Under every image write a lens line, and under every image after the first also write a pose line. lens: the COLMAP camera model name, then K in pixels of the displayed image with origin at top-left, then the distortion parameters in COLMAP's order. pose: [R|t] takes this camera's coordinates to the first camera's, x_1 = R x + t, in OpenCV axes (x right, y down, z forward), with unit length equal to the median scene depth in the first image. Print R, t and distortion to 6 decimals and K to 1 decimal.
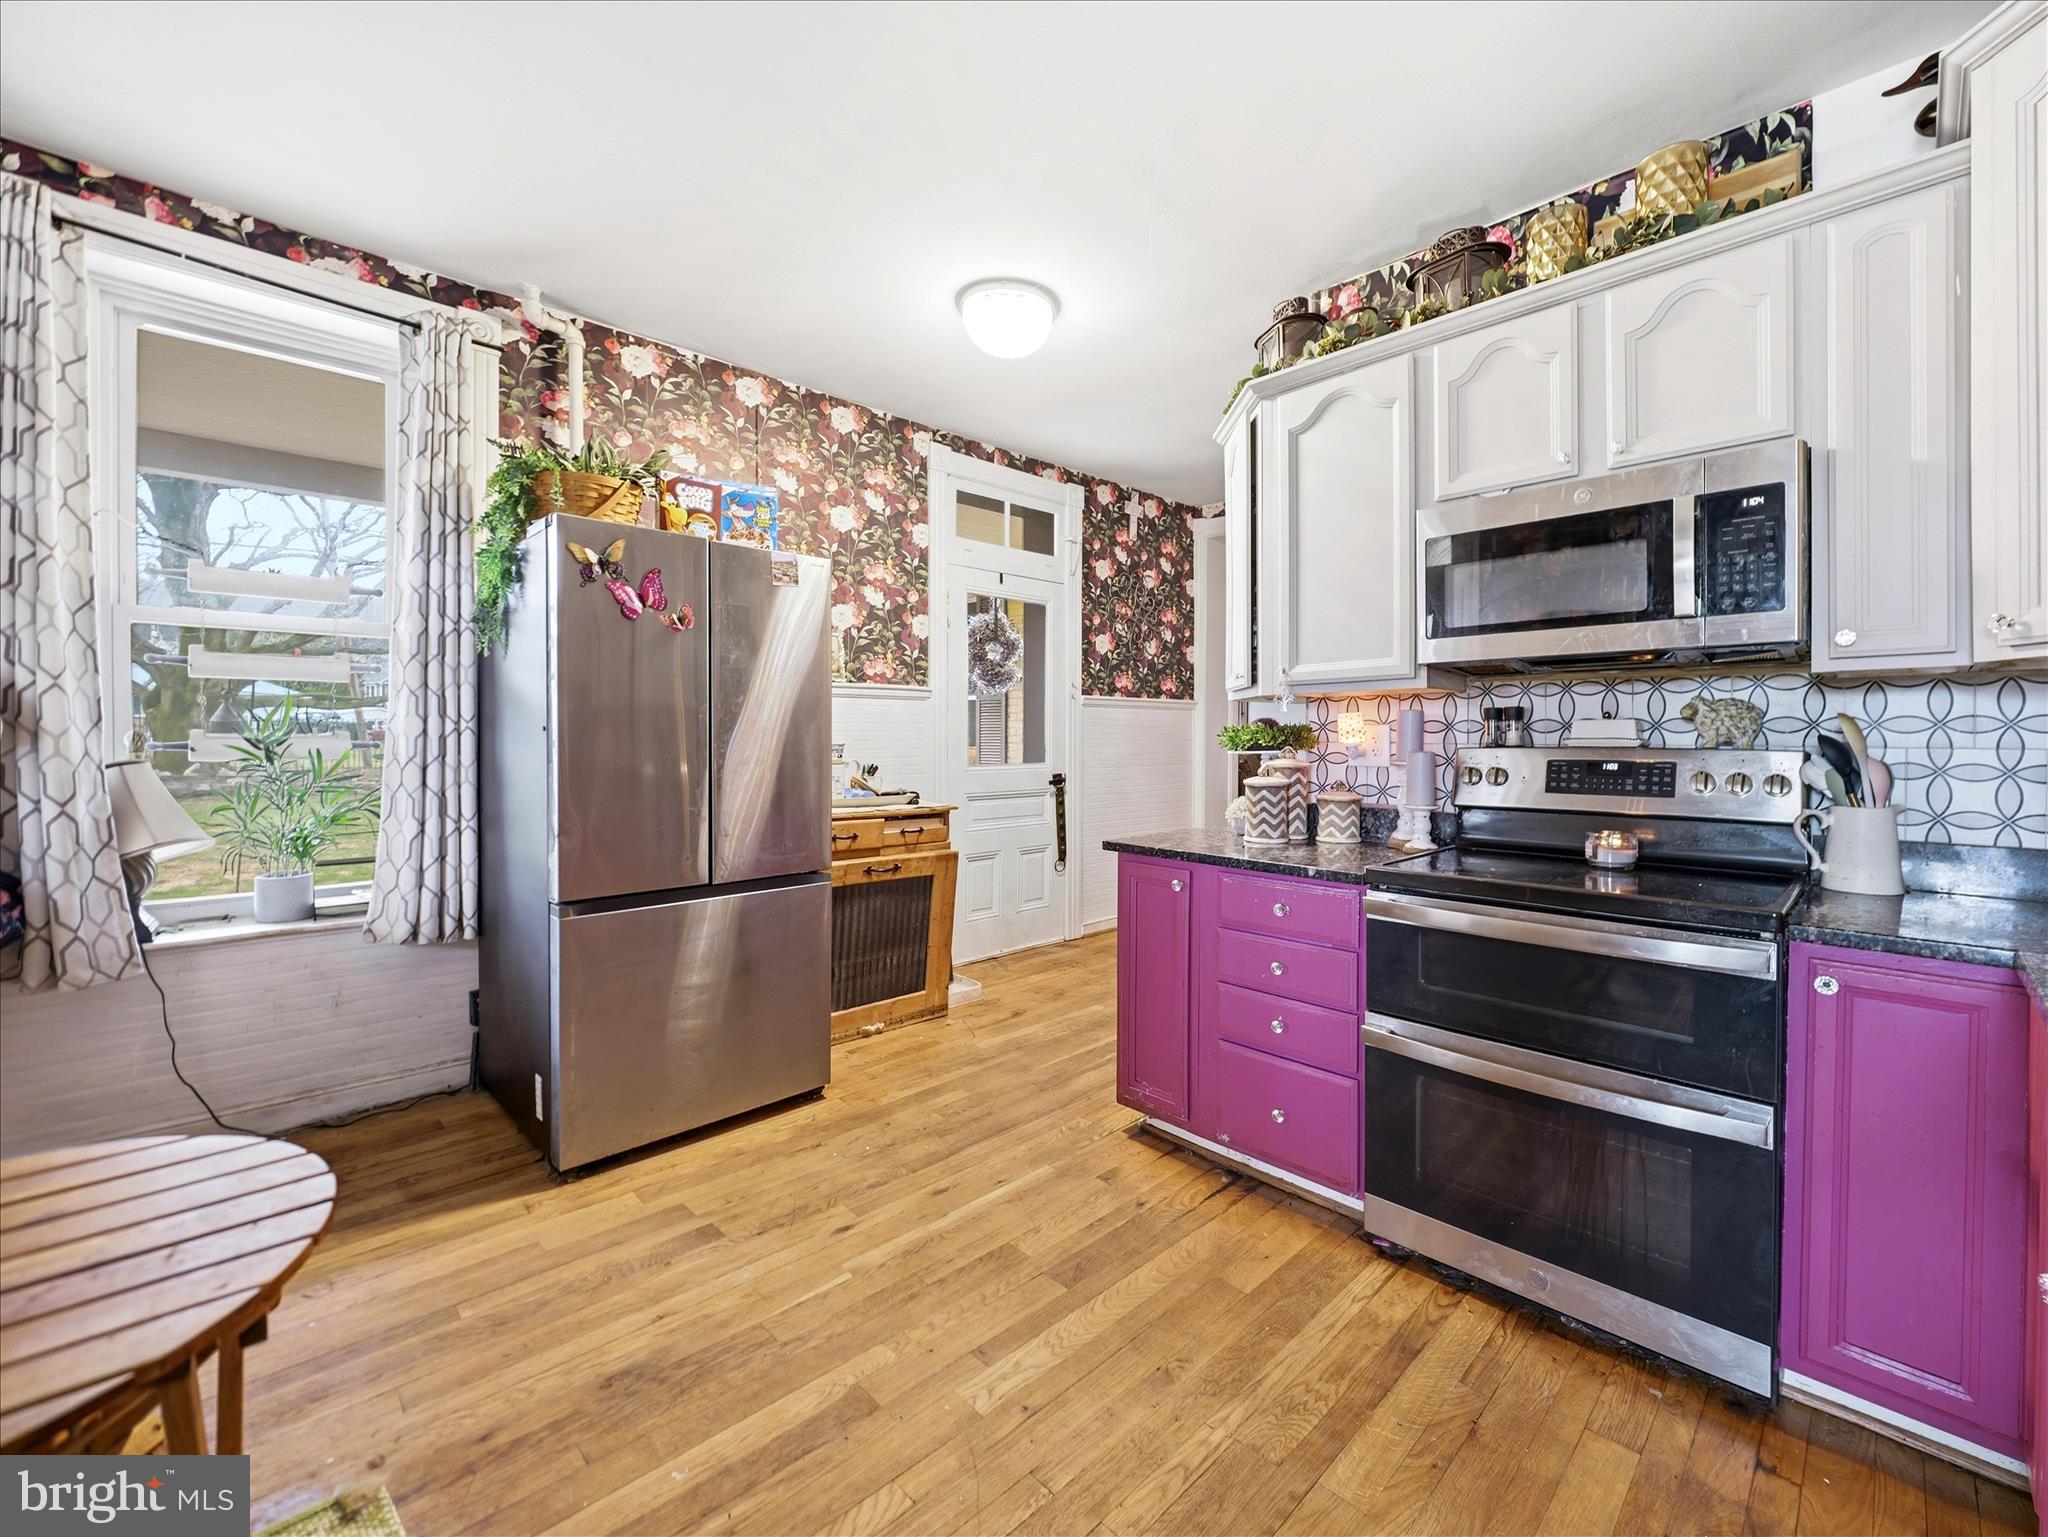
lens RADIAL K [[854.4, 0, 1035.8], [0, 854.4, 754.2], [0, 0, 1]] dist [-0.000491, -0.000183]
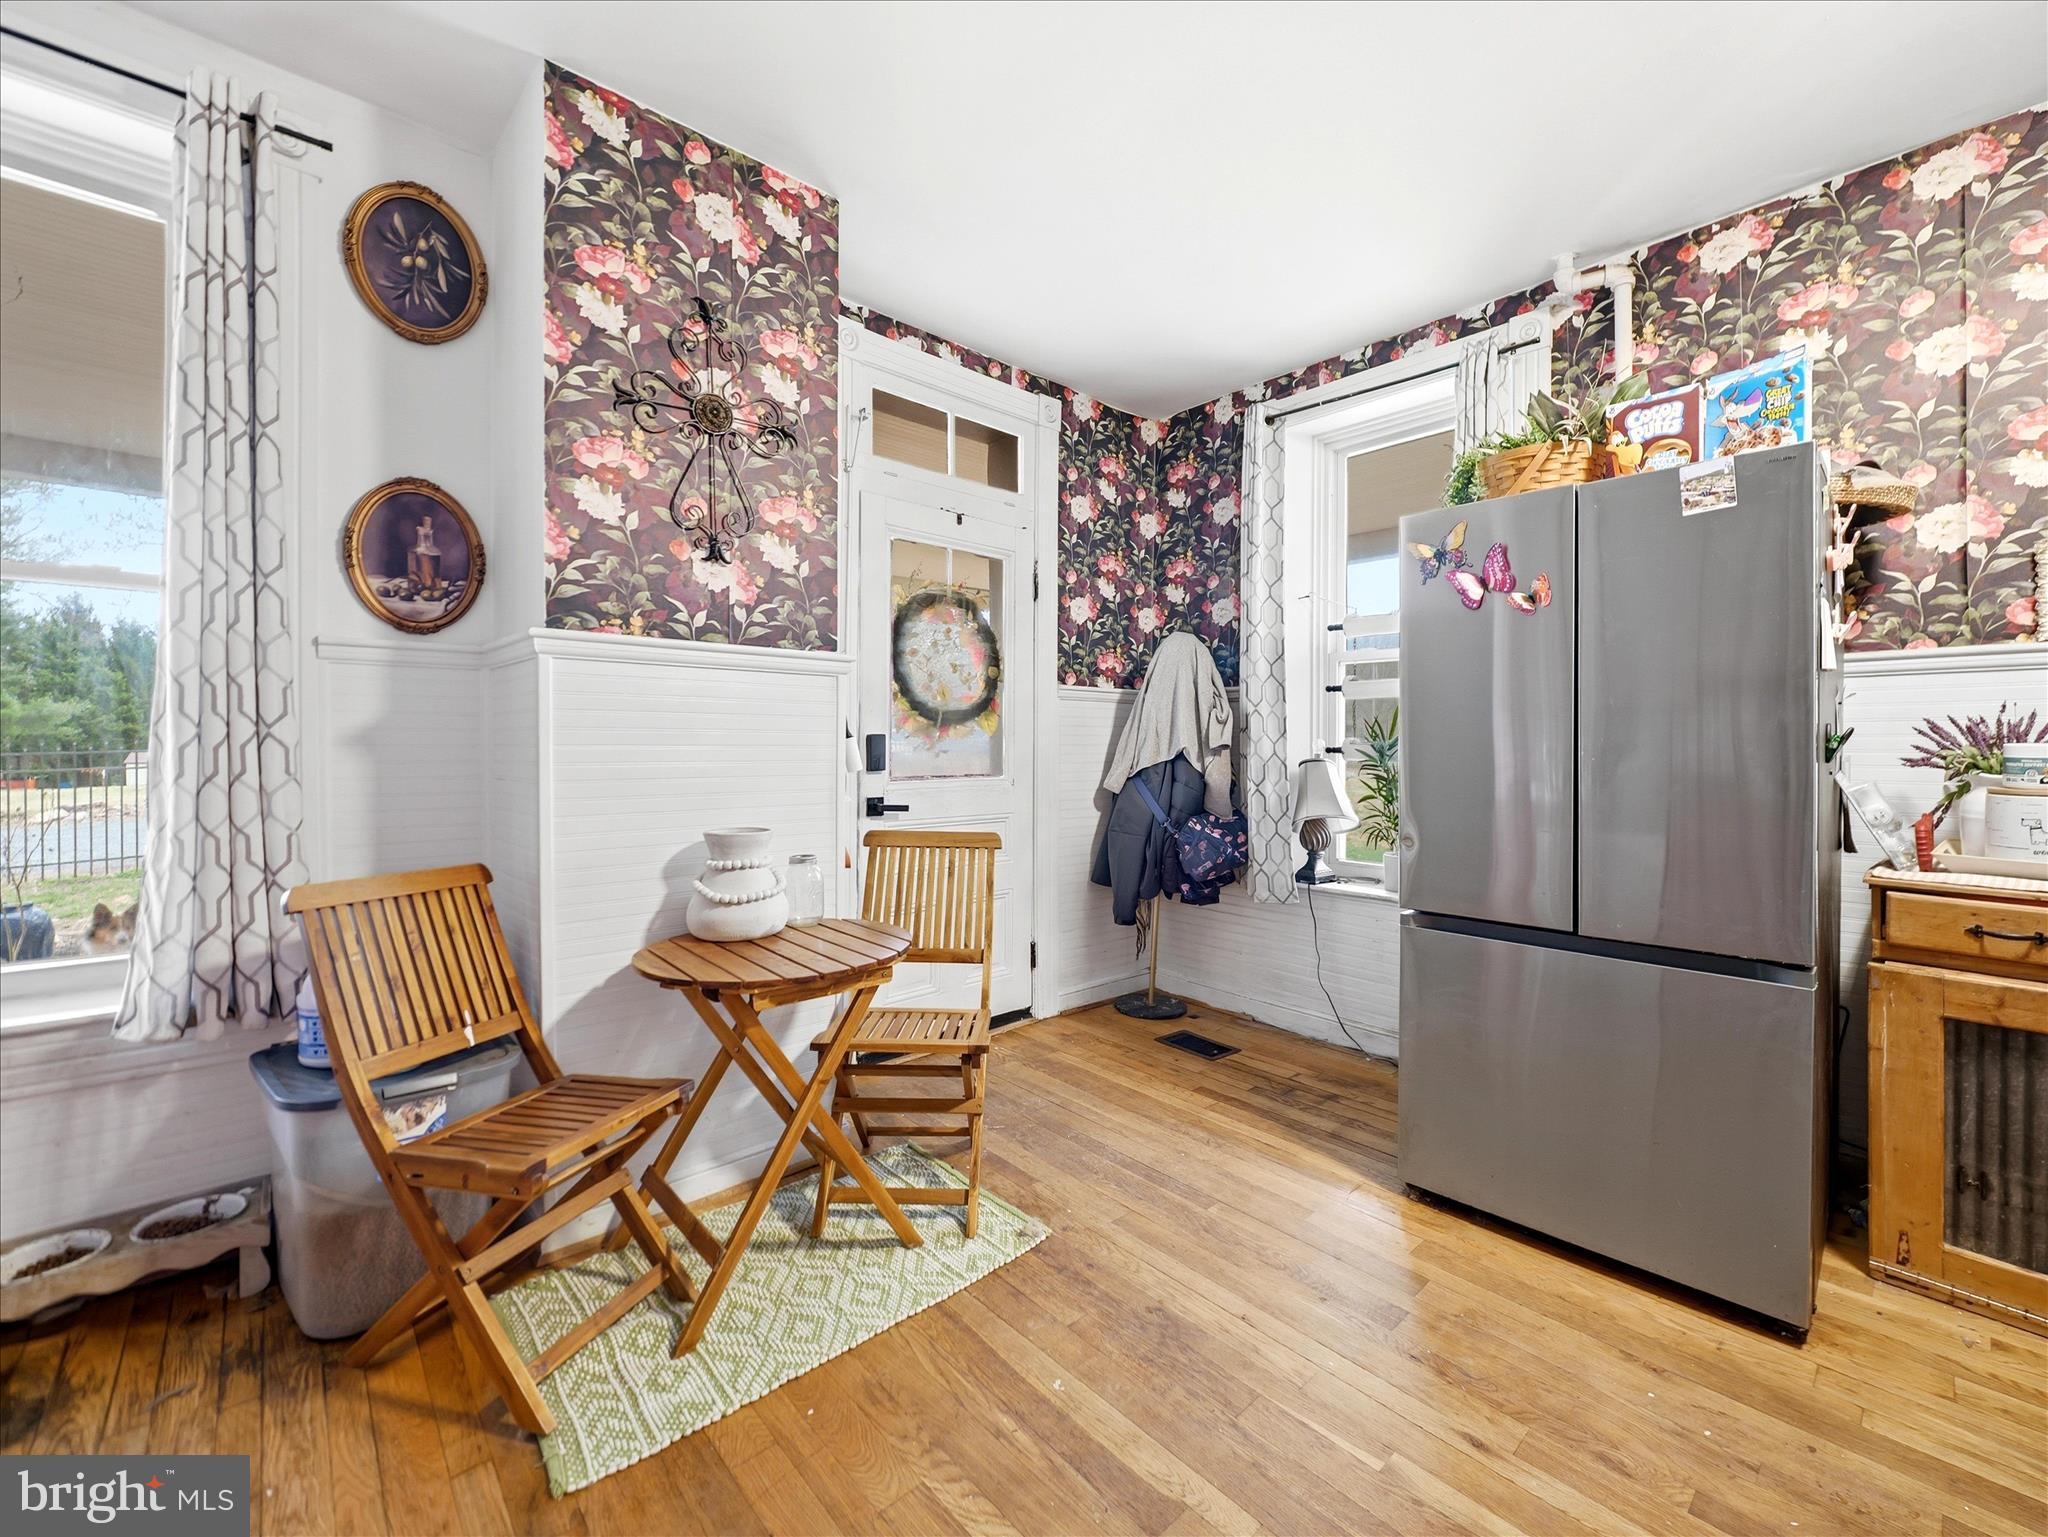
lens RADIAL K [[839.0, 0, 1034.9], [0, 839.0, 752.3], [0, 0, 1]] dist [-0.019598, 0.001039]
pose [[-0.024807, 0.011526, -0.999626, 0.379463], [-0.016205, 0.999798, 0.011931, -0.012980], [0.999561, 0.016494, -0.024616, 0.535585]]
